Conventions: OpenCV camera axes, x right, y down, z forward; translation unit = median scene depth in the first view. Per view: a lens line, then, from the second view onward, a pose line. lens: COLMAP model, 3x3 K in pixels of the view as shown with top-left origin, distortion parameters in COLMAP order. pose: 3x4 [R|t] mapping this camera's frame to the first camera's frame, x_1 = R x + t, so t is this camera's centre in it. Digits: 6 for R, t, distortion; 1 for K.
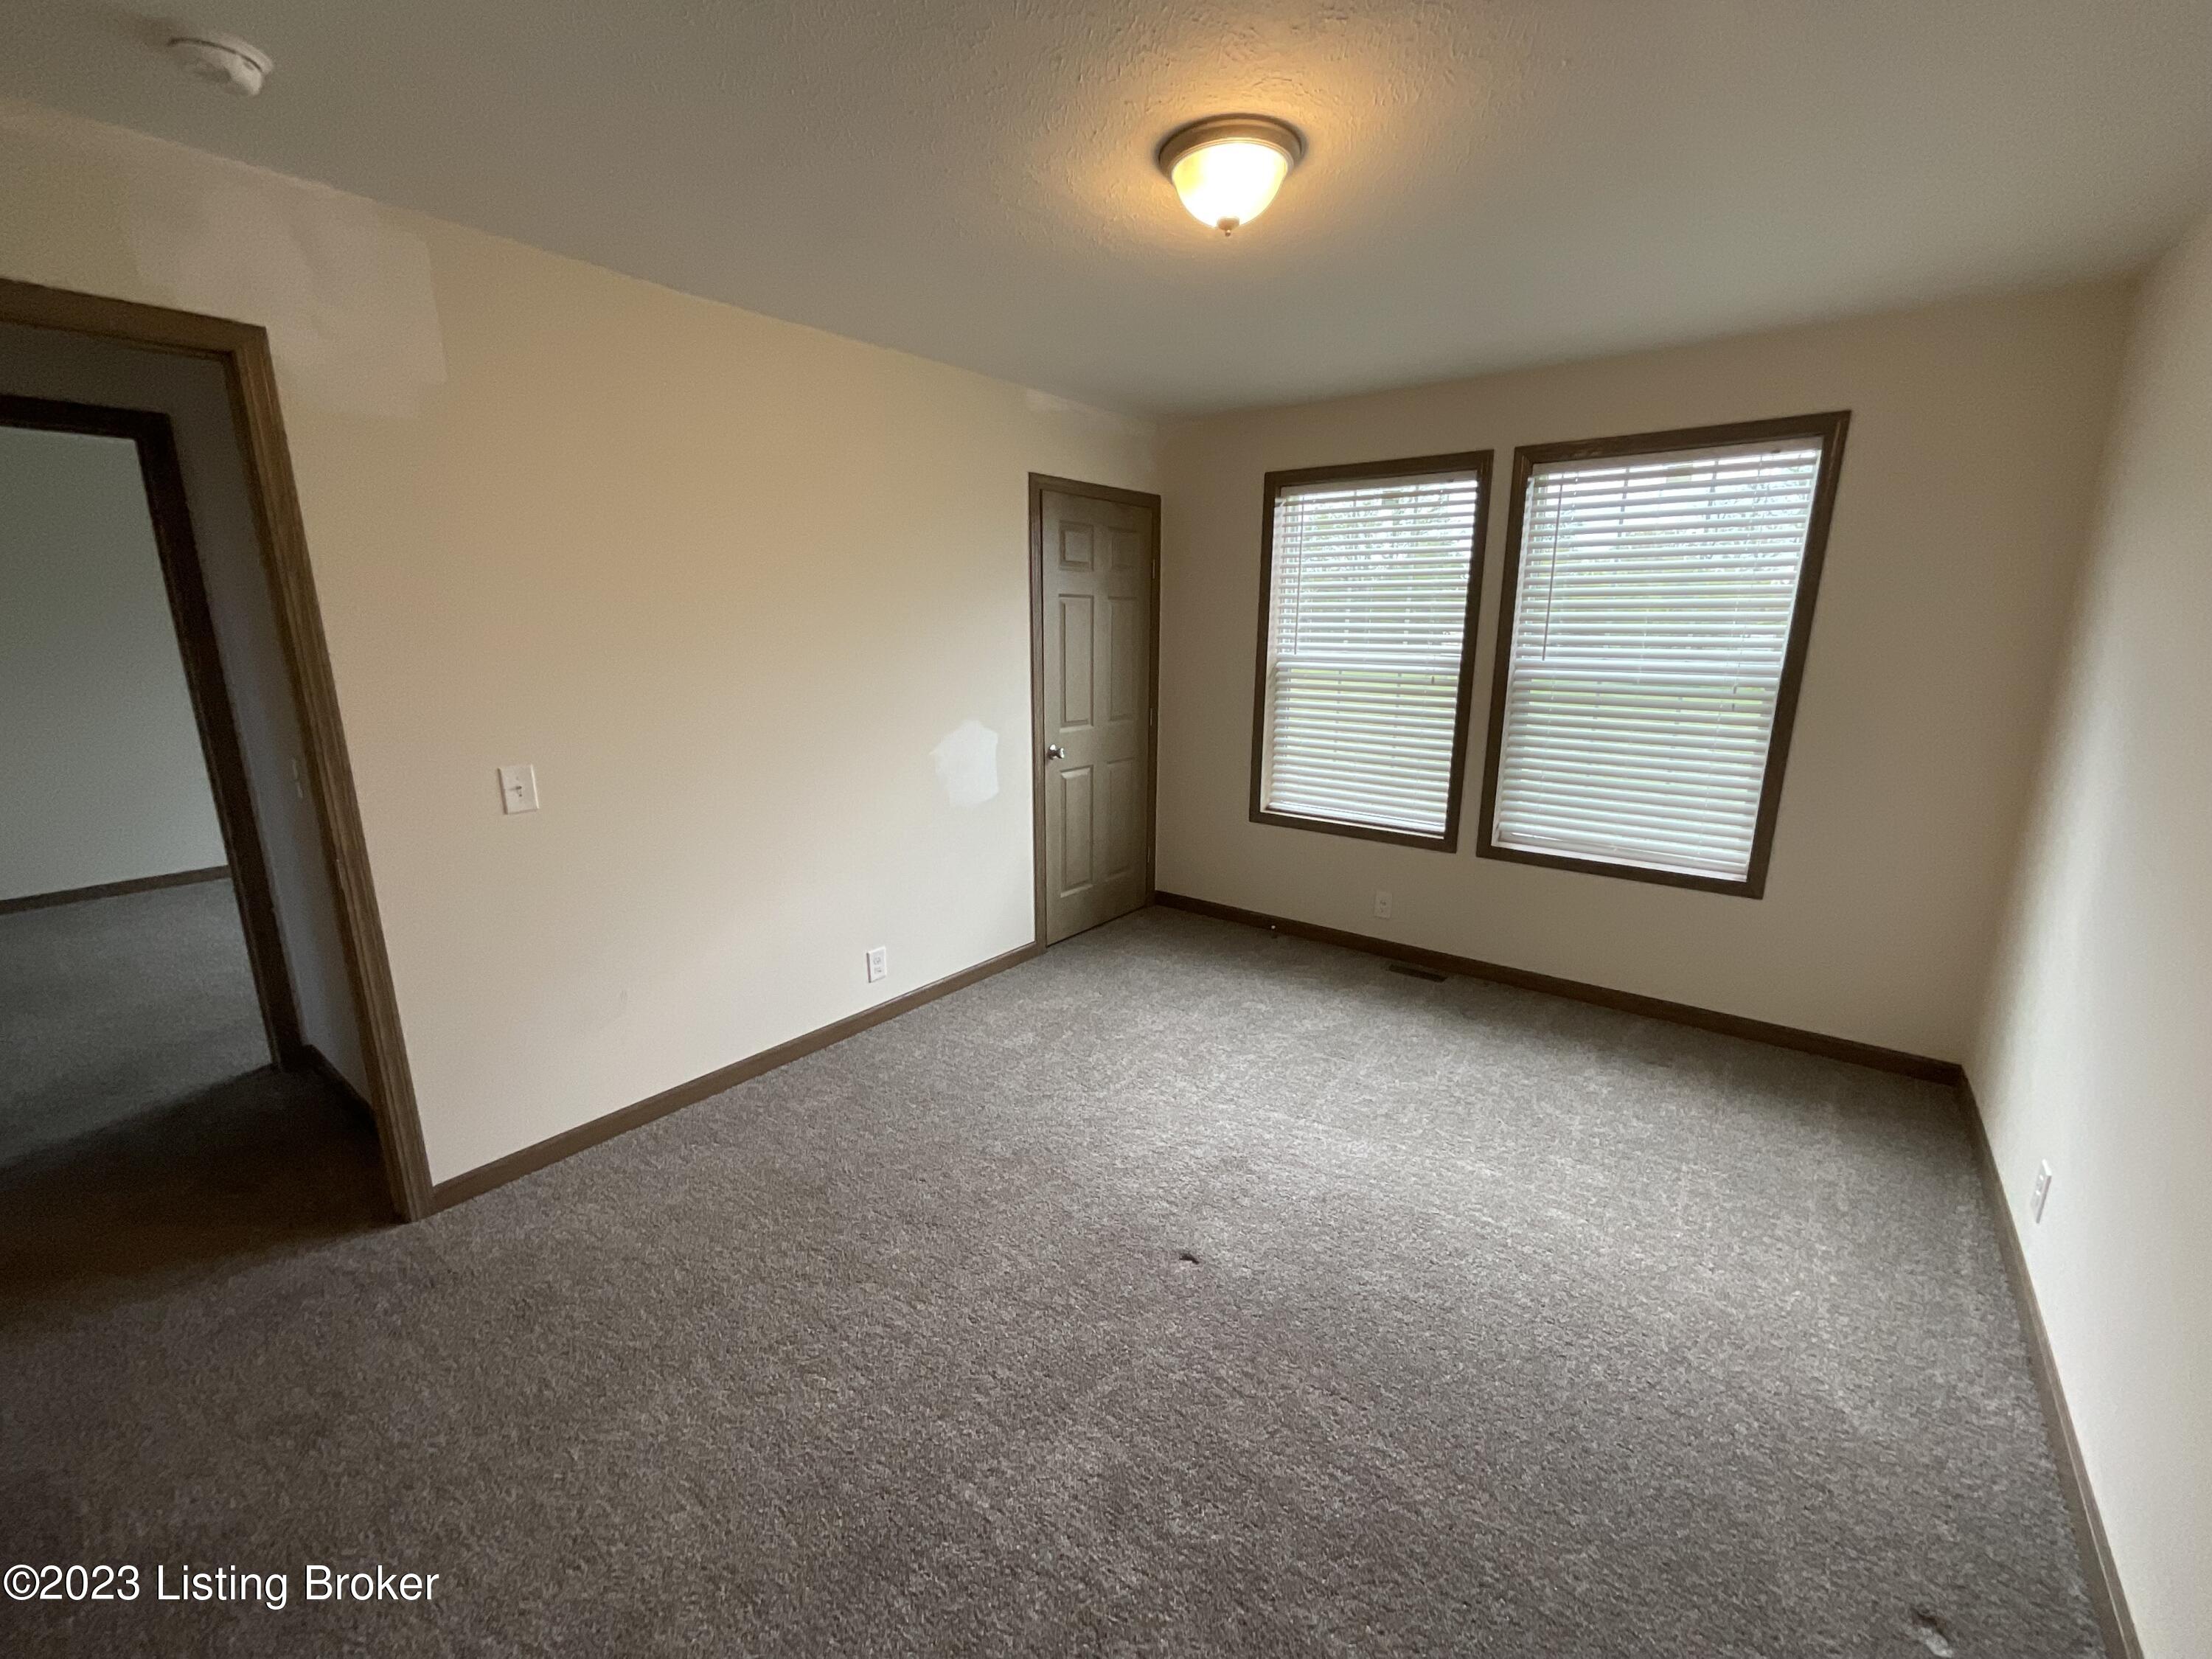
lens RADIAL K [[903.8, 0, 1106.0], [0, 903.8, 829.5], [0, 0, 1]] dist [-0.017433, 0.000211]
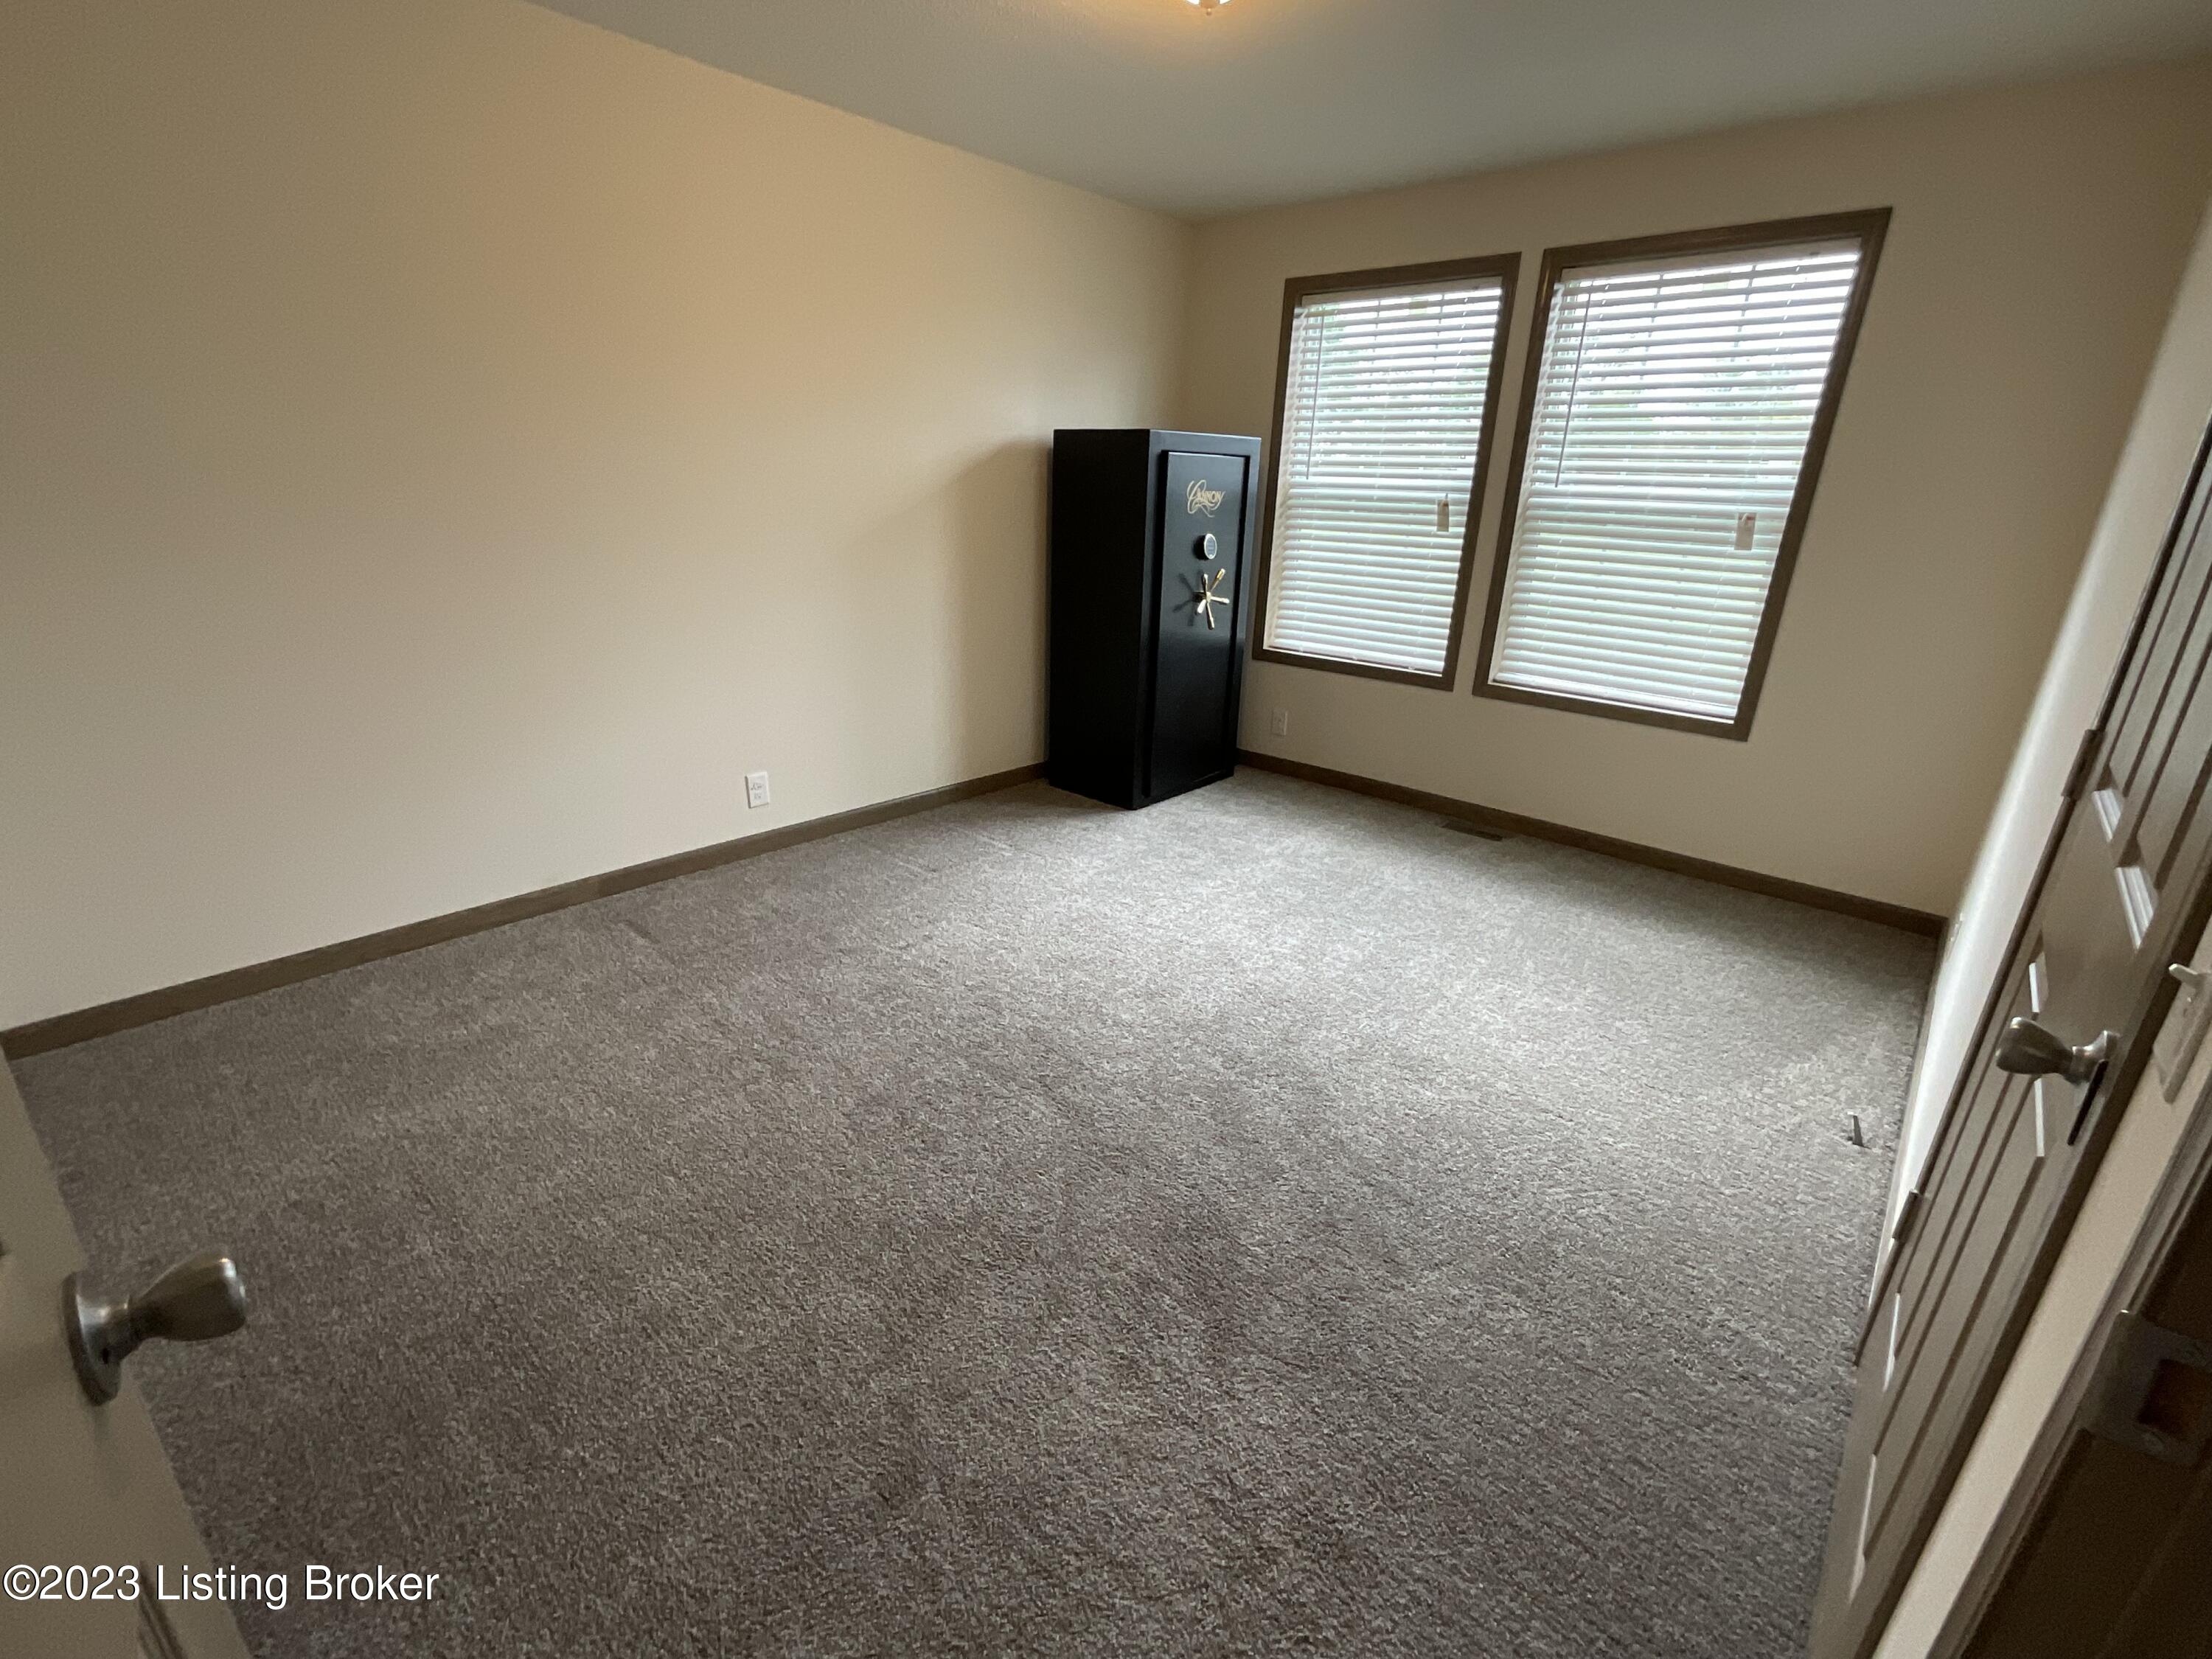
lens RADIAL K [[983.3, 0, 1106.0], [0, 983.3, 829.5], [0, 0, 1]] dist [0.017397, -0.015582]
pose [[0.996330, 0.046252, -0.072021, 0.103857], [-0.036377, 0.990469, 0.132844, 0.050578], [0.077479, -0.129737, 0.988517, -0.127100]]
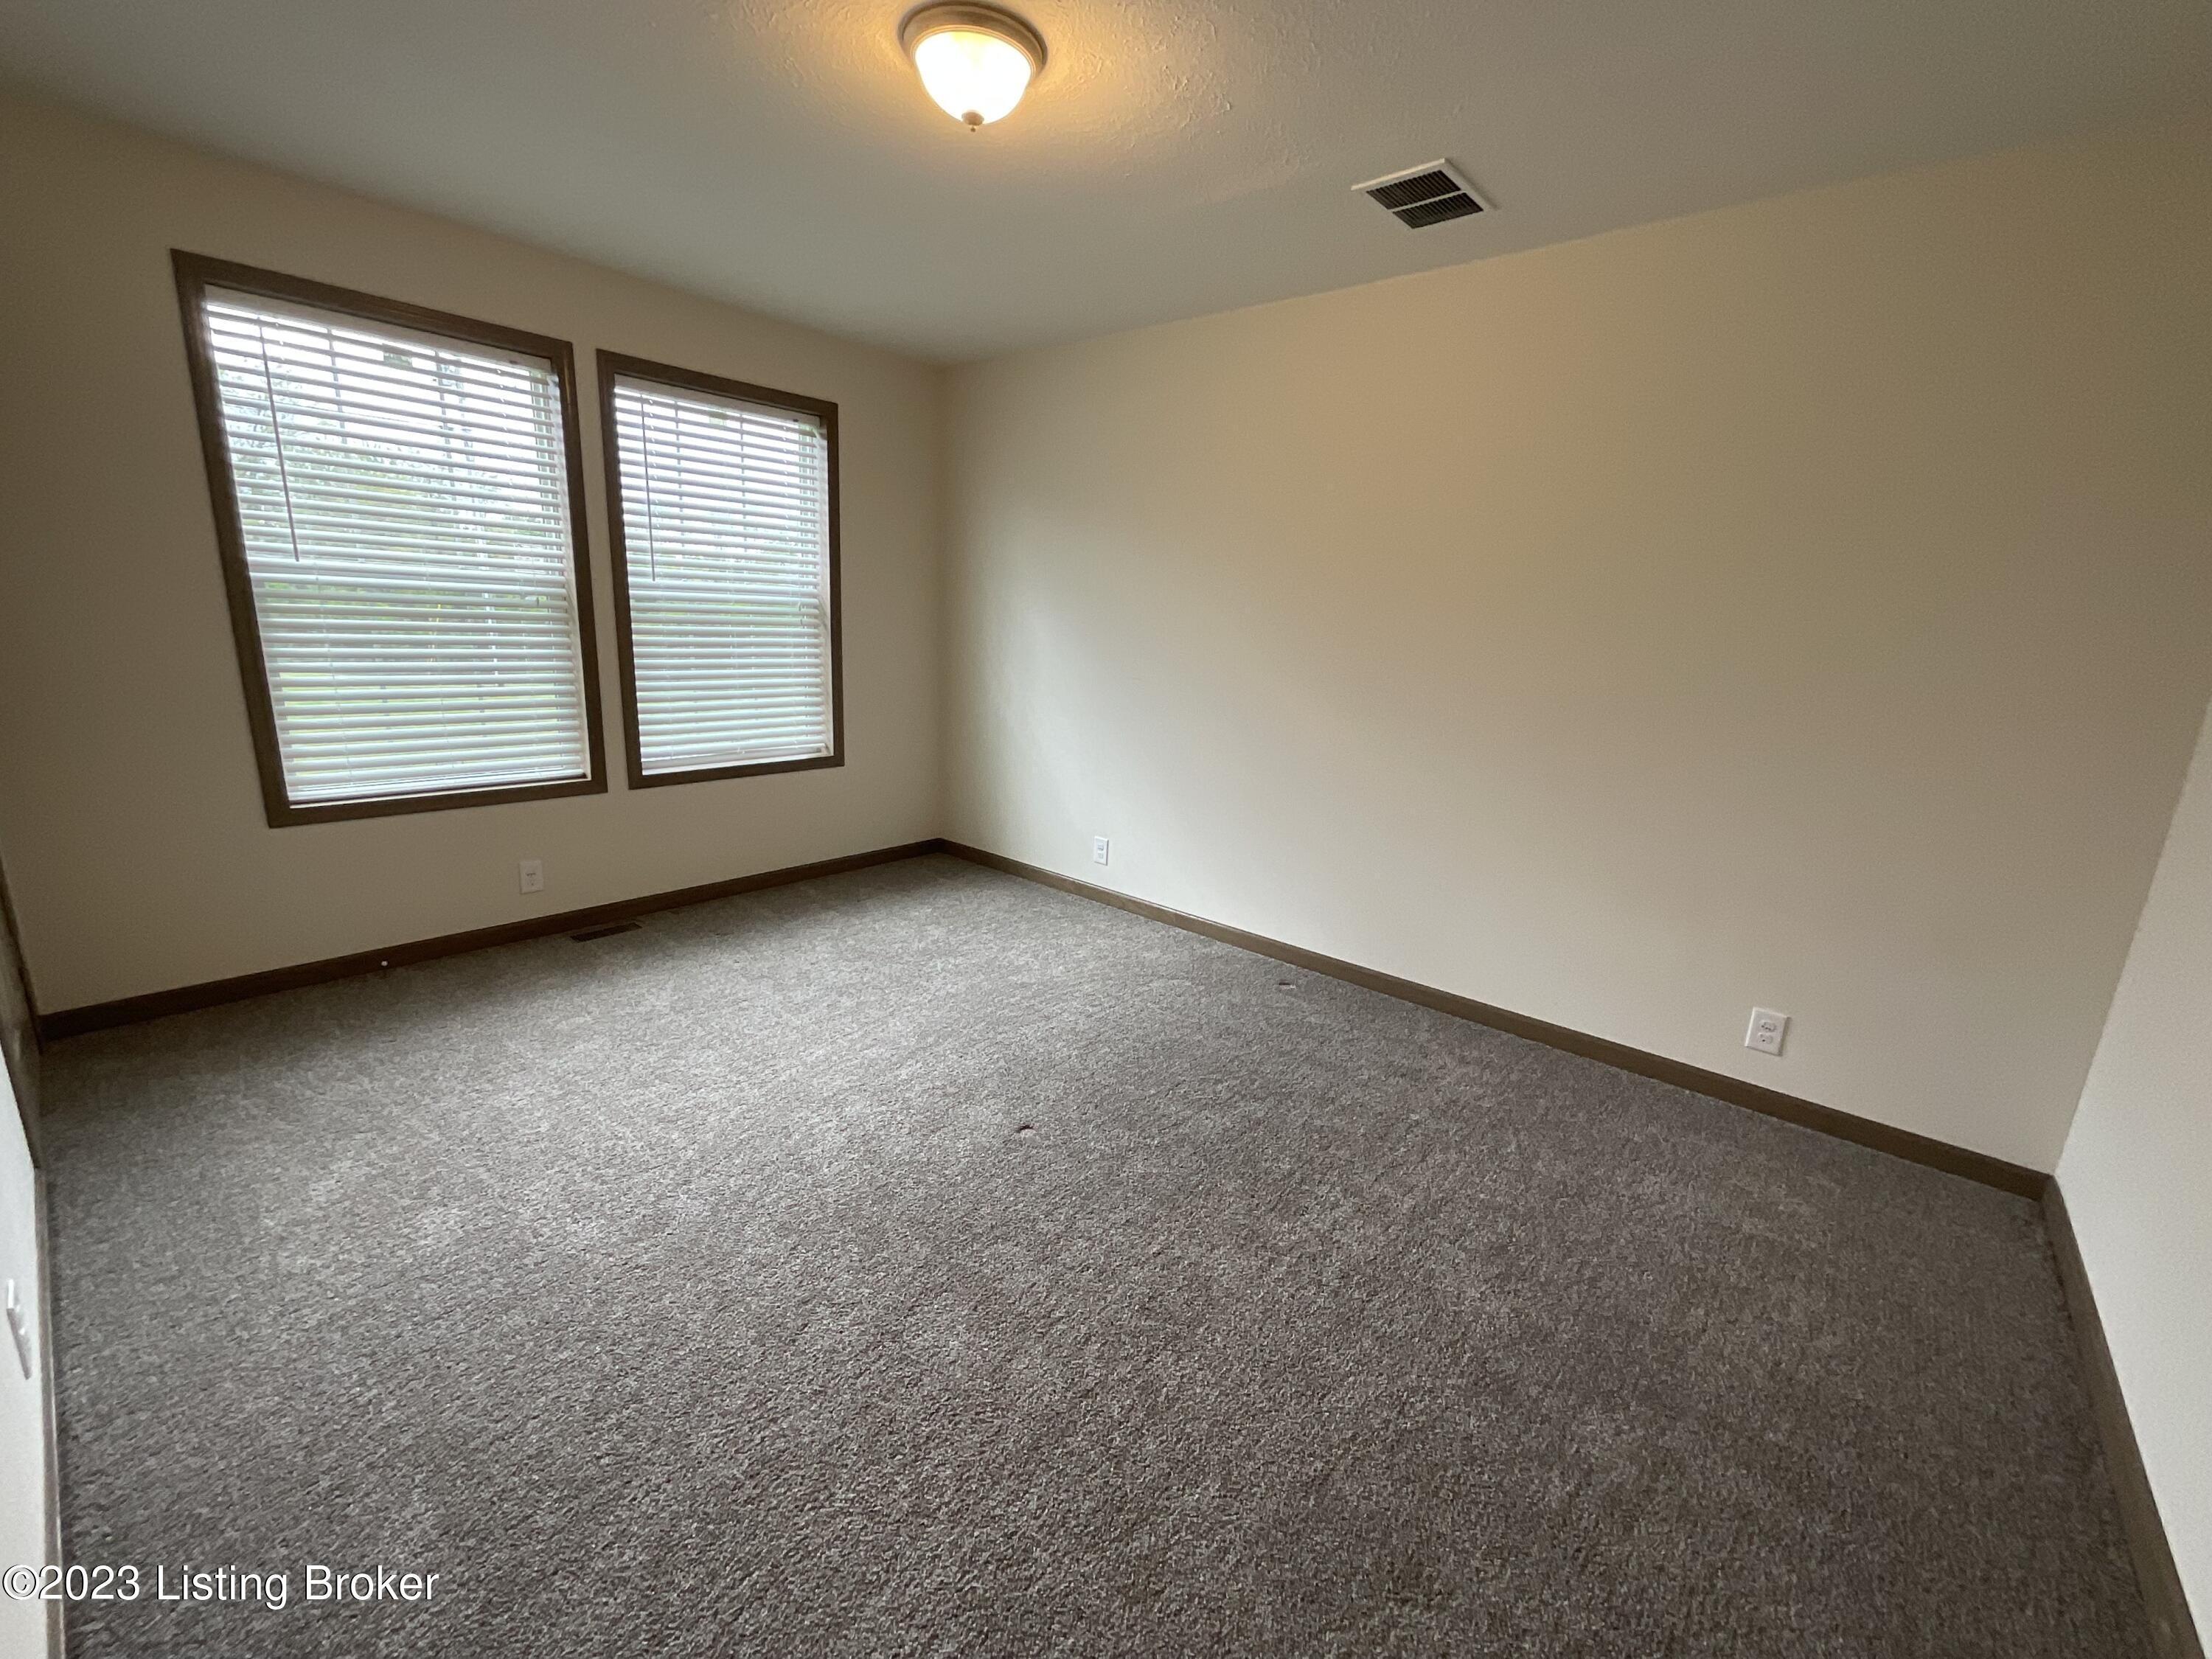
lens RADIAL K [[901.8, 0, 1106.0], [0, 901.8, 829.5], [0, 0, 1]] dist [-0.017882, 0.013755]
pose [[0.037810, -0.236244, 0.970958, -0.544215], [0.173020, 0.958525, 0.226481, -0.062448], [-0.984192, 0.159431, 0.077116, 0.472576]]
